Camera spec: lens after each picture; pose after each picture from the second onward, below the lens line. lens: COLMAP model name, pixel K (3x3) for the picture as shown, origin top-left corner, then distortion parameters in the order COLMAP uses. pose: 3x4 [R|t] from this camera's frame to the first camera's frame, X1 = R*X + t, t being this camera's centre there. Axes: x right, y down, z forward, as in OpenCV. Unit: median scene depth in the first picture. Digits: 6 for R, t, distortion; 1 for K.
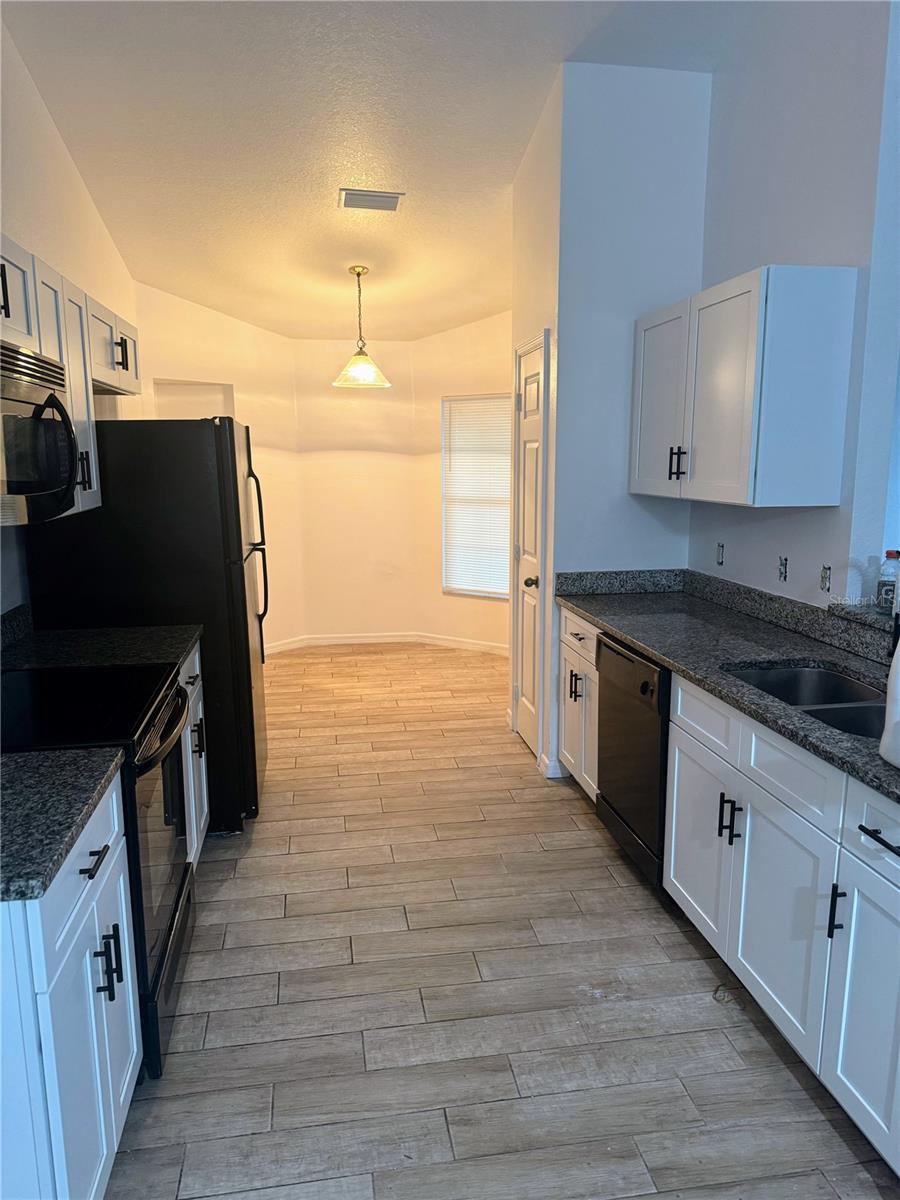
lens RADIAL K [[854.4, 0, 456.2], [0, 854.4, 598.2], [0, 0, 1]] dist [0.072575, -0.084973]
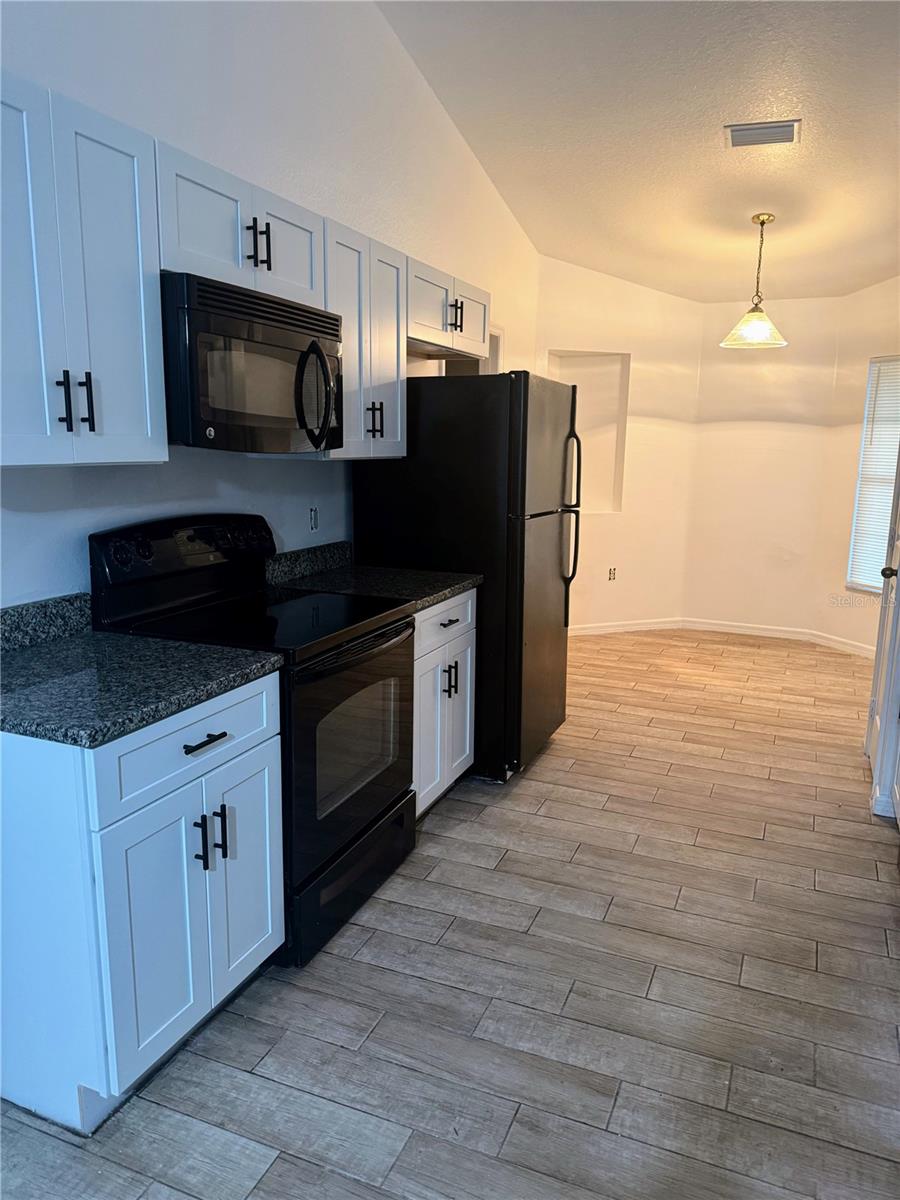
lens RADIAL K [[854.4, 0, 456.2], [0, 854.4, 598.2], [0, 0, 1]] dist [0.072575, -0.084973]
pose [[0.848056, 0.116705, -0.516895, 0.178909], [-0.110333, 0.992957, 0.043169, 0.014926], [0.518293, 0.020421, 0.854959, 0.091893]]
